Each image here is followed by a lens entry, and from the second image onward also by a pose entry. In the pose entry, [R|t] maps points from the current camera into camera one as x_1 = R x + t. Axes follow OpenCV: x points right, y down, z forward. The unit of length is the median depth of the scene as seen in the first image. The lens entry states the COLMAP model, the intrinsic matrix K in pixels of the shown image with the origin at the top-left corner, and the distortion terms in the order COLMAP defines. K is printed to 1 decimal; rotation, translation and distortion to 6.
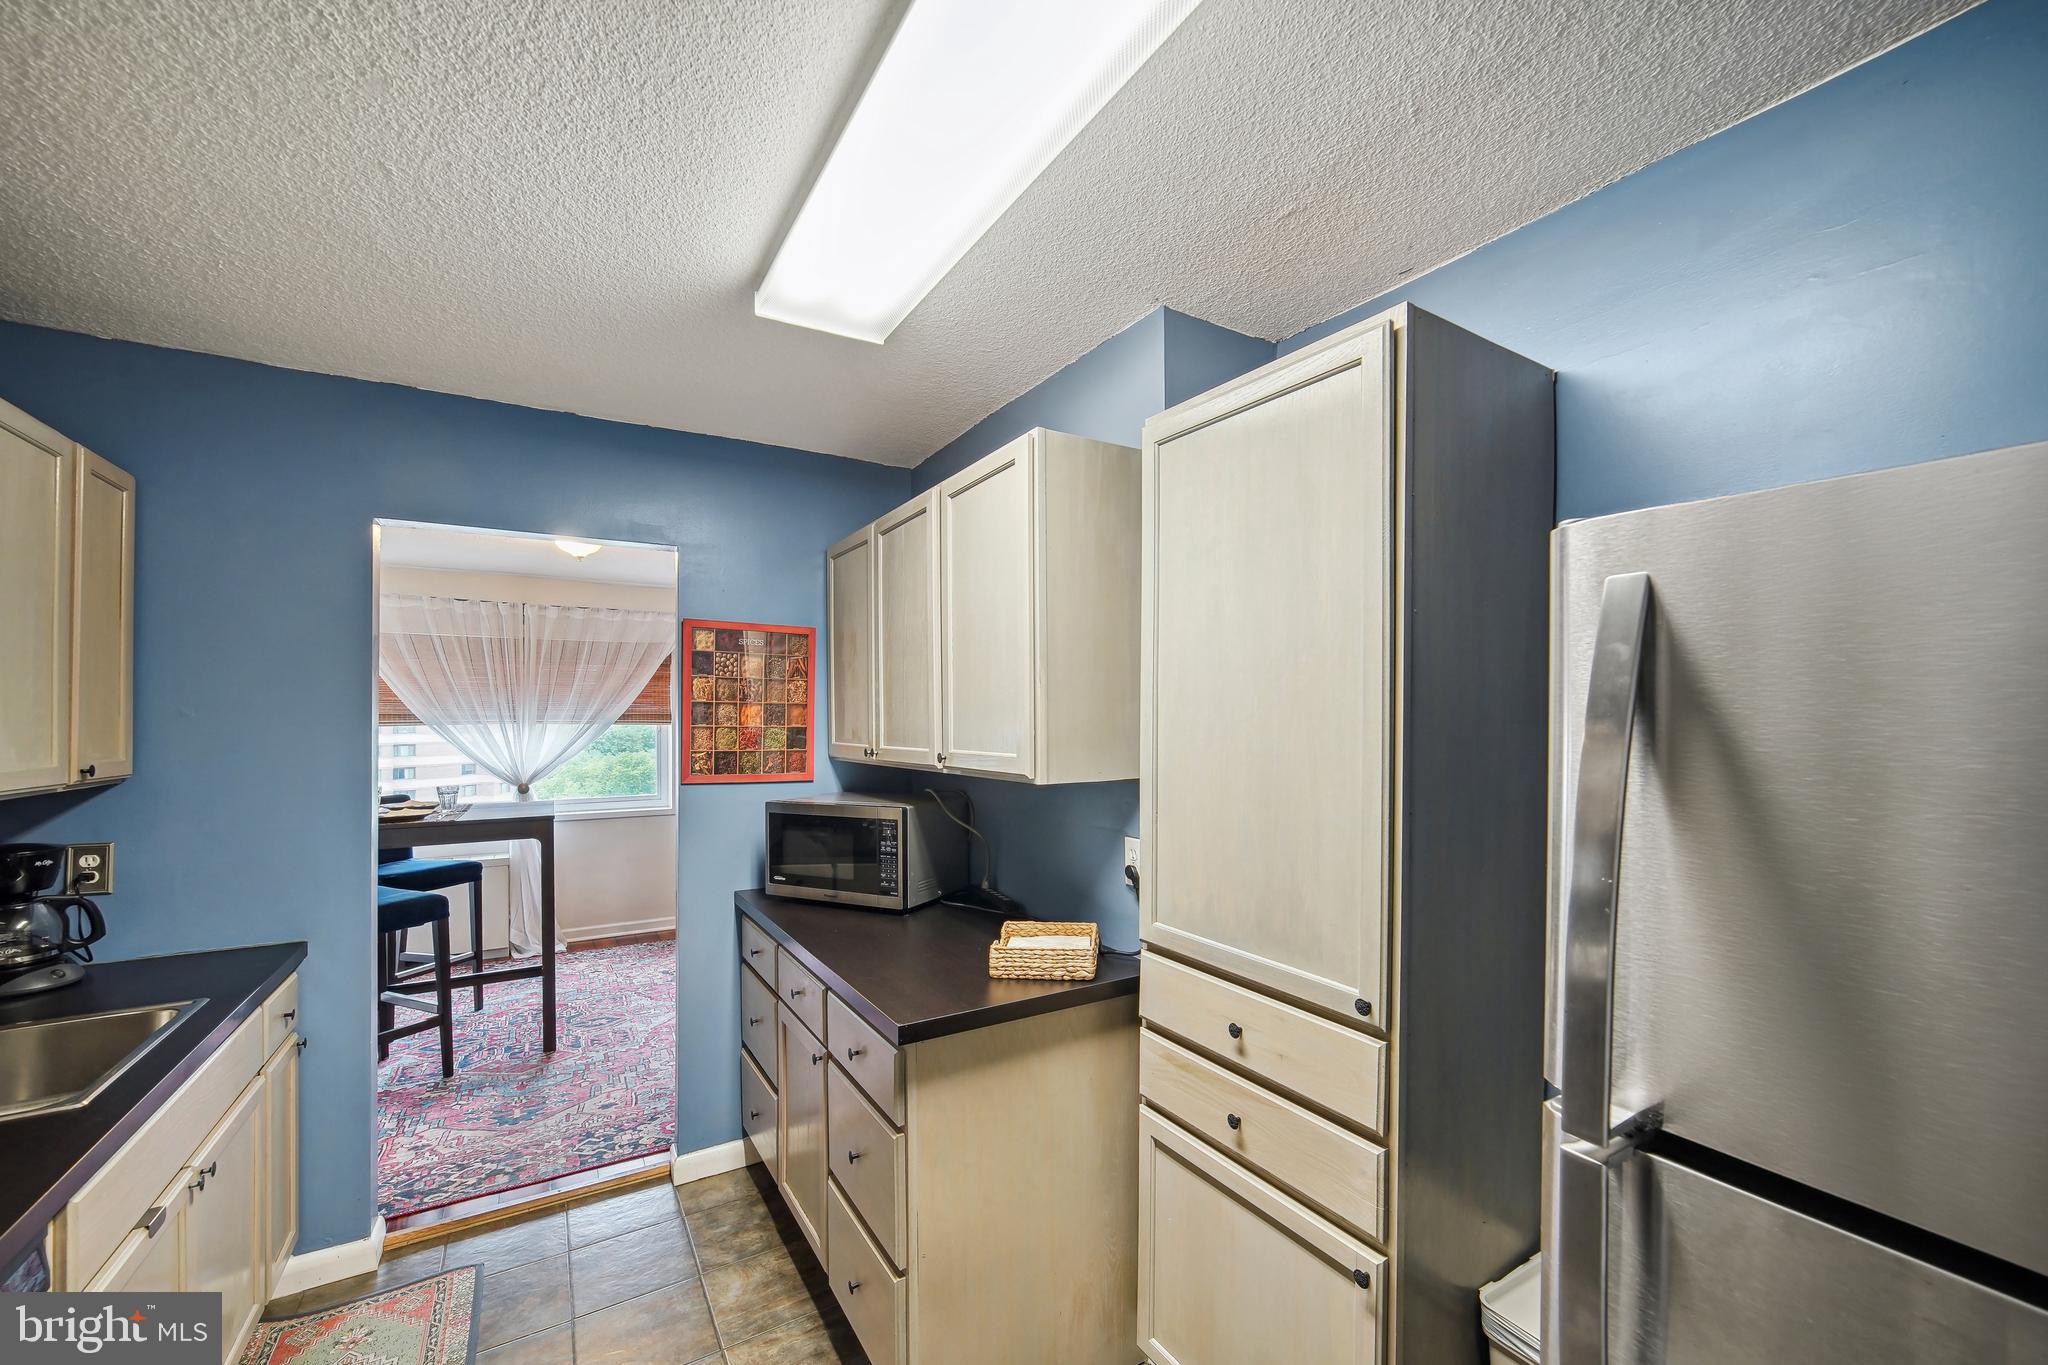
lens RADIAL K [[853.0, 0, 1013.5], [0, 853.0, 706.7], [0, 0, 1]] dist [0.000483, 0.006062]
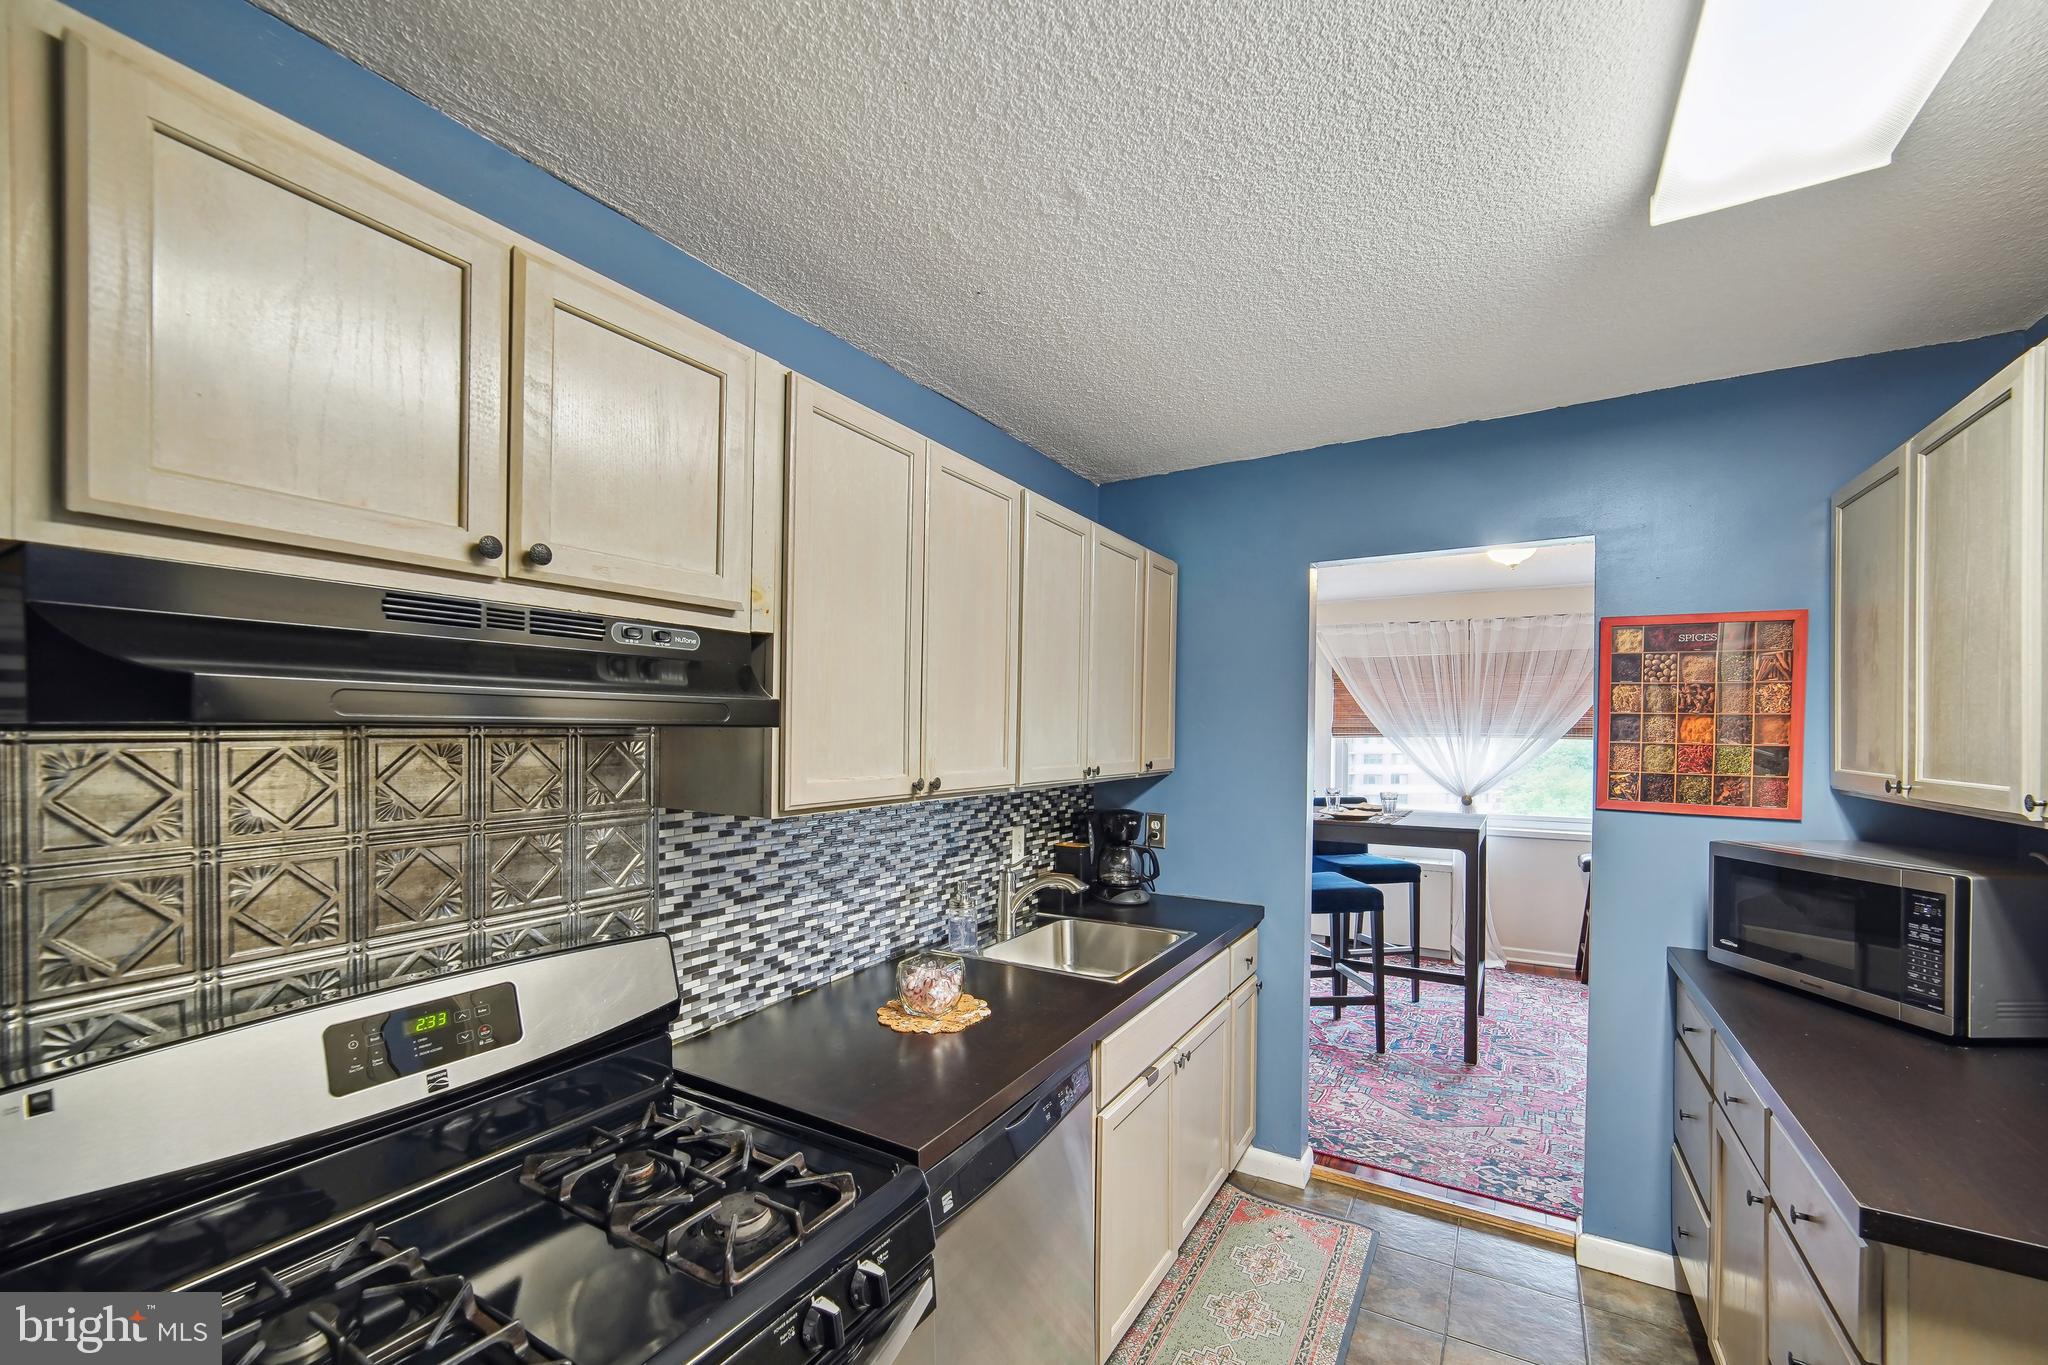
lens RADIAL K [[831.6, 0, 1019.7], [0, 831.6, 729.6], [0, 0, 1]] dist [0.002086, 0.000751]
pose [[0.473227, 0.003659, -0.880933, 0.076570], [0.006755, 0.999947, 0.007783, -0.000604], [0.880915, -0.009634, 0.473177, 0.081768]]
